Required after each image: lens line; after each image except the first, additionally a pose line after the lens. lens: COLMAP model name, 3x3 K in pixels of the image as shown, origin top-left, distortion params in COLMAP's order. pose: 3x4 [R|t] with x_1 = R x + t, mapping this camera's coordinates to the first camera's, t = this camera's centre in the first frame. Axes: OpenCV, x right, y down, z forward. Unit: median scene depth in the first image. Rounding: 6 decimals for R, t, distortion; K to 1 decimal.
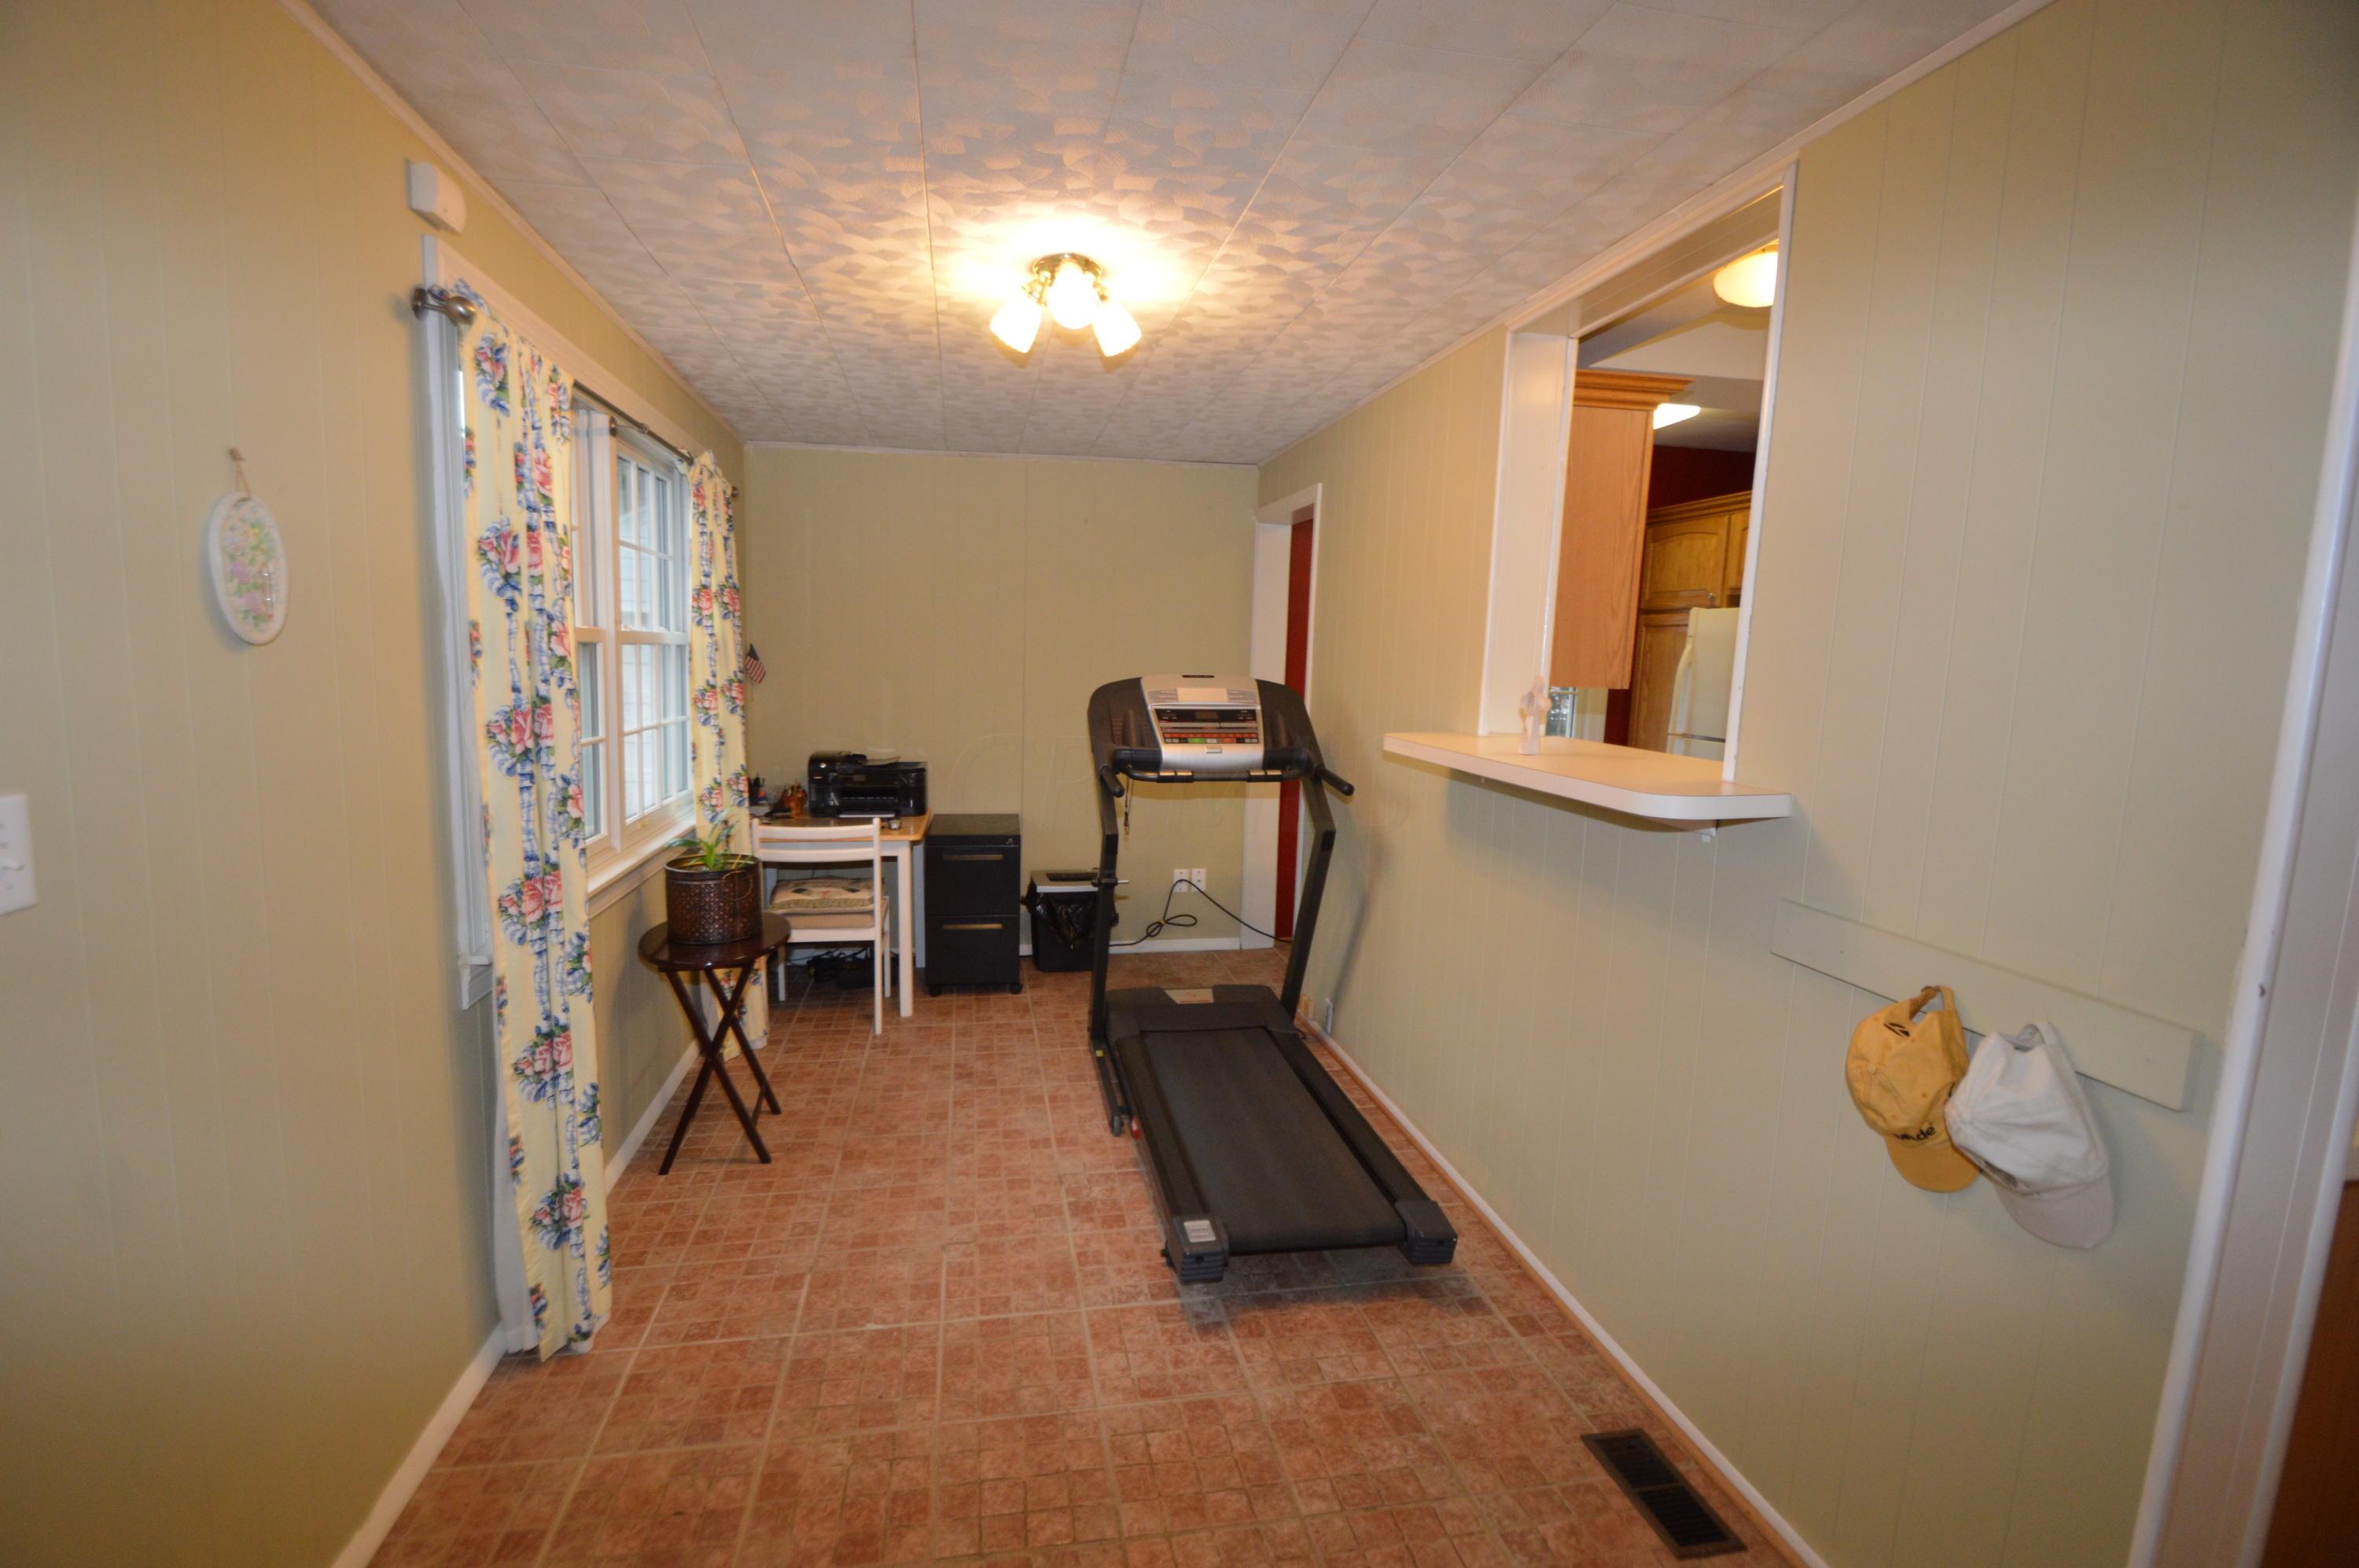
lens RADIAL K [[1056.6, 0, 1148.8], [0, 1056.6, 787.3], [0, 0, 1]] dist [0.022197, -0.022881]
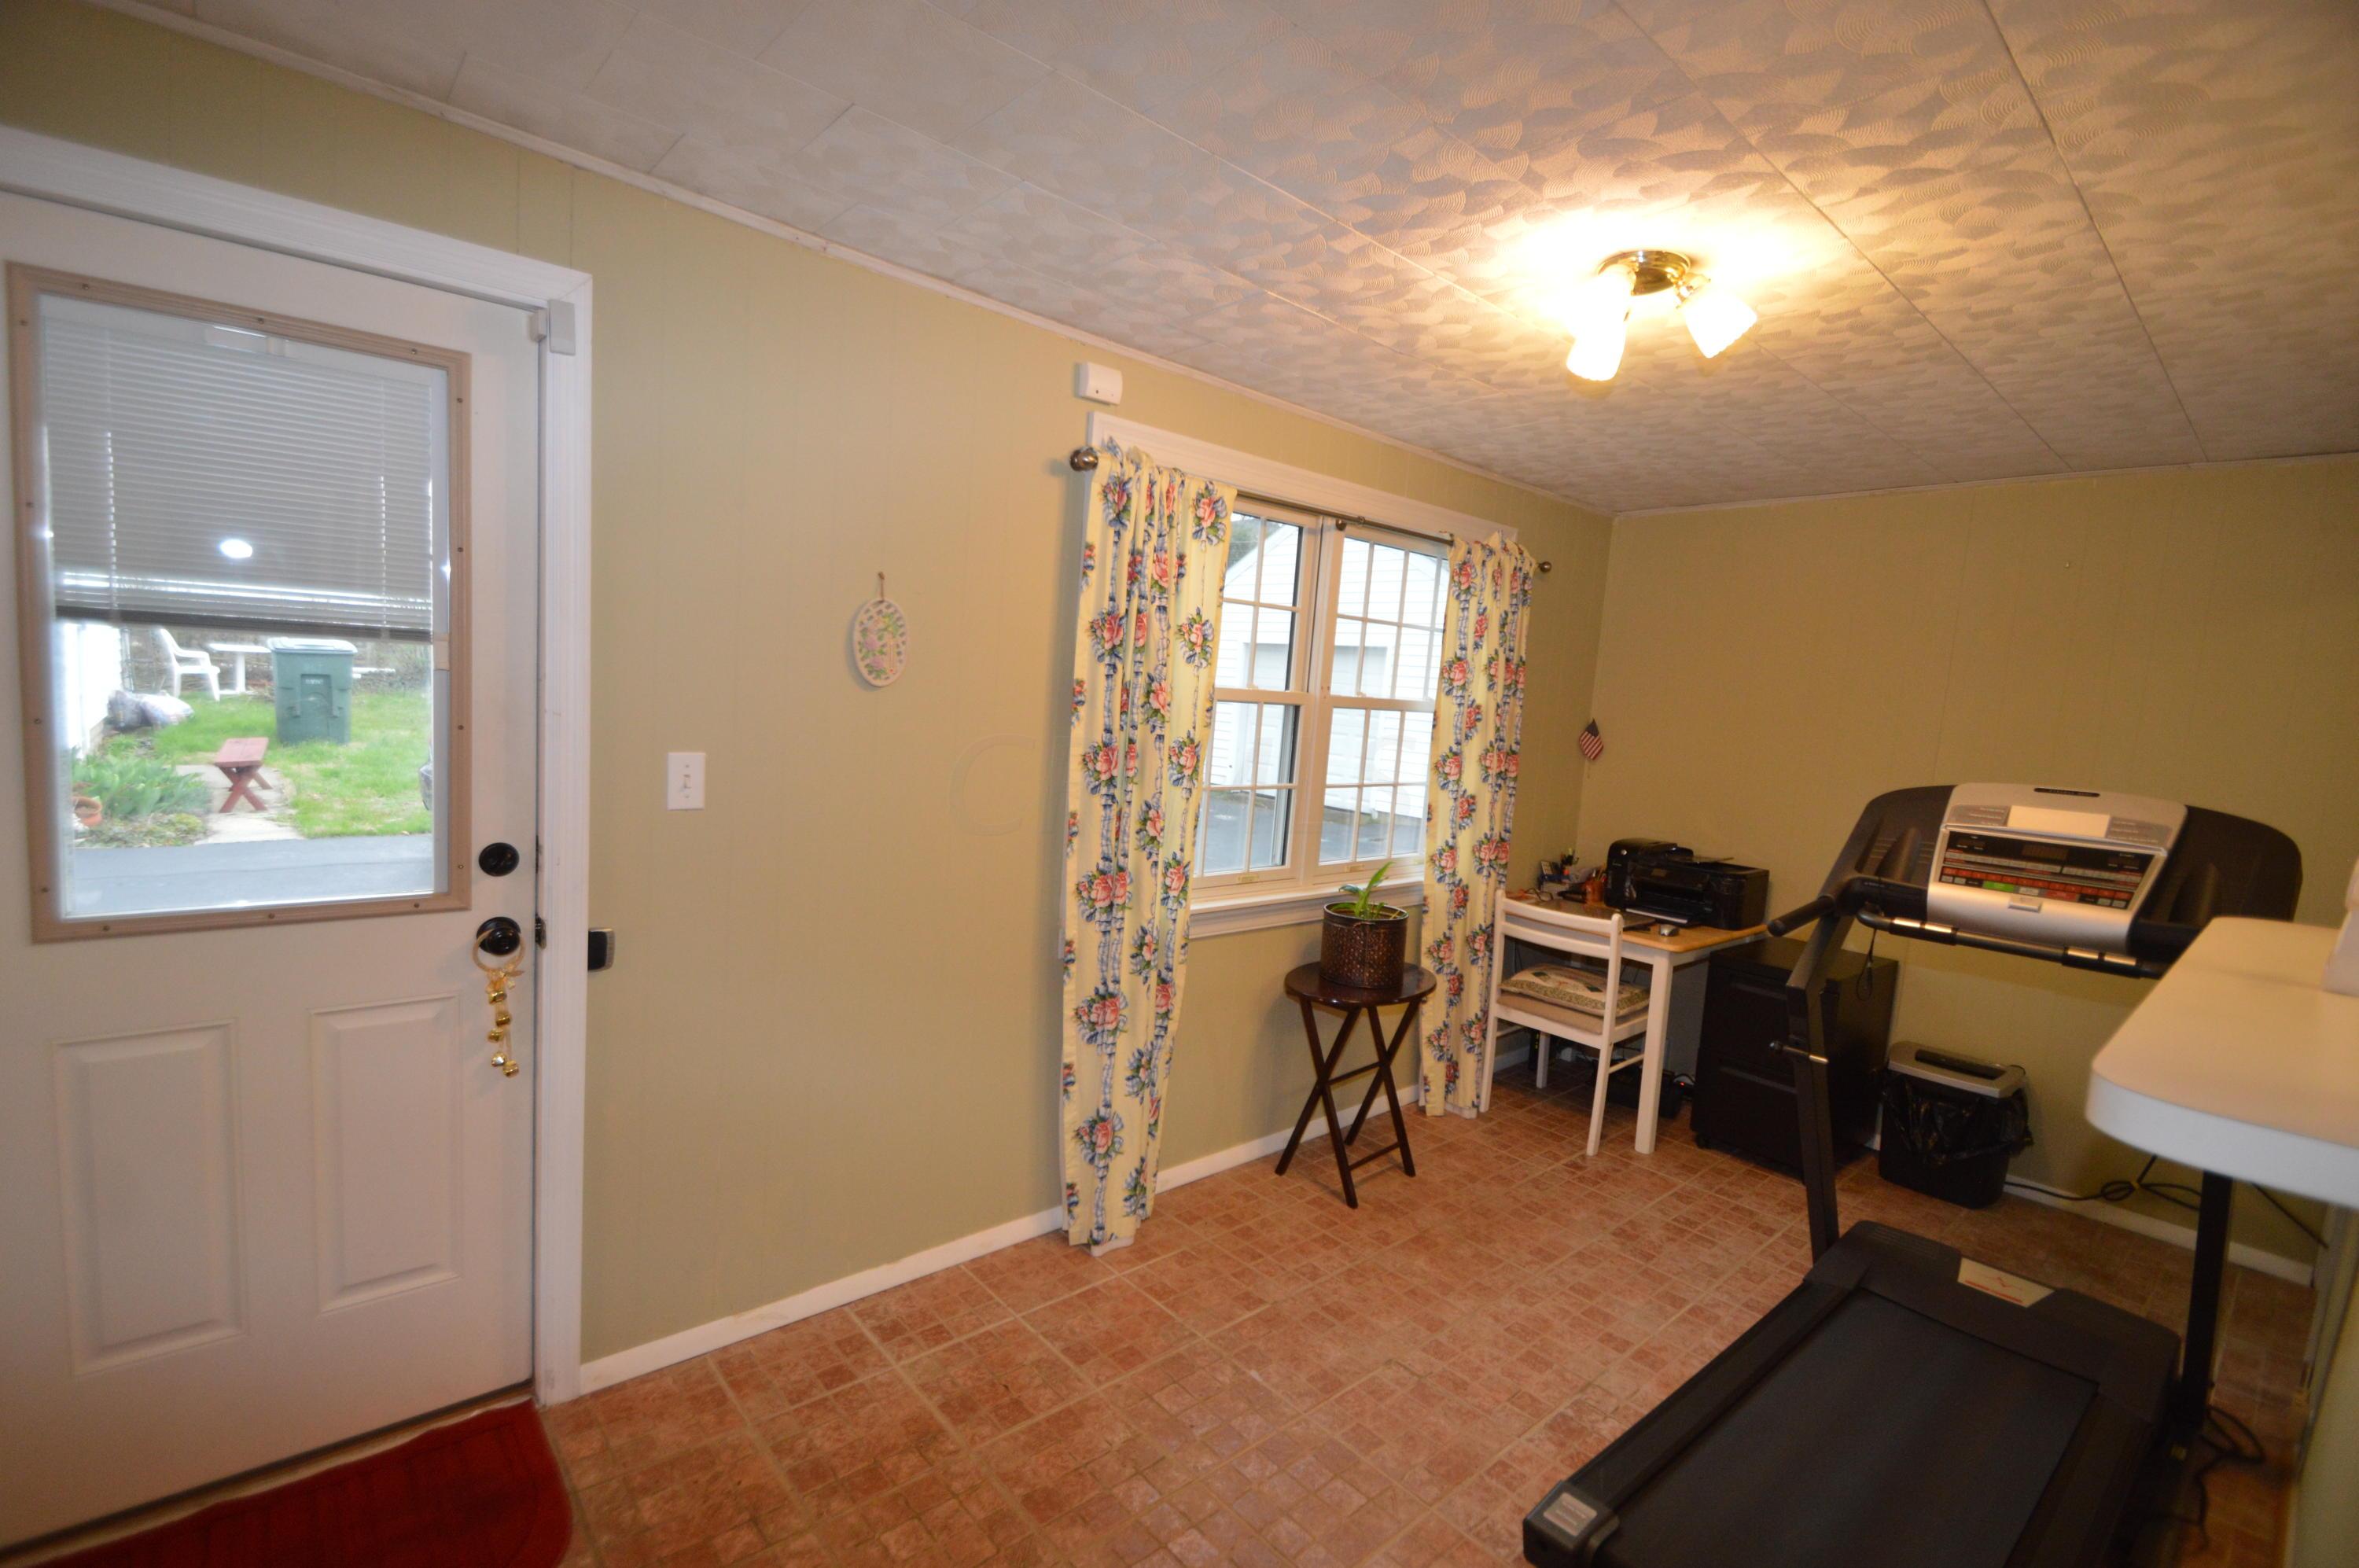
lens RADIAL K [[1056.6, 0, 1148.8], [0, 1056.6, 787.3], [0, 0, 1]] dist [0.022197, -0.022881]
pose [[0.503322, 0.096482, -0.858696, 0.448210], [-0.161906, 0.986677, 0.015961, -0.040425], [0.848795, 0.130994, 0.512237, 0.284982]]
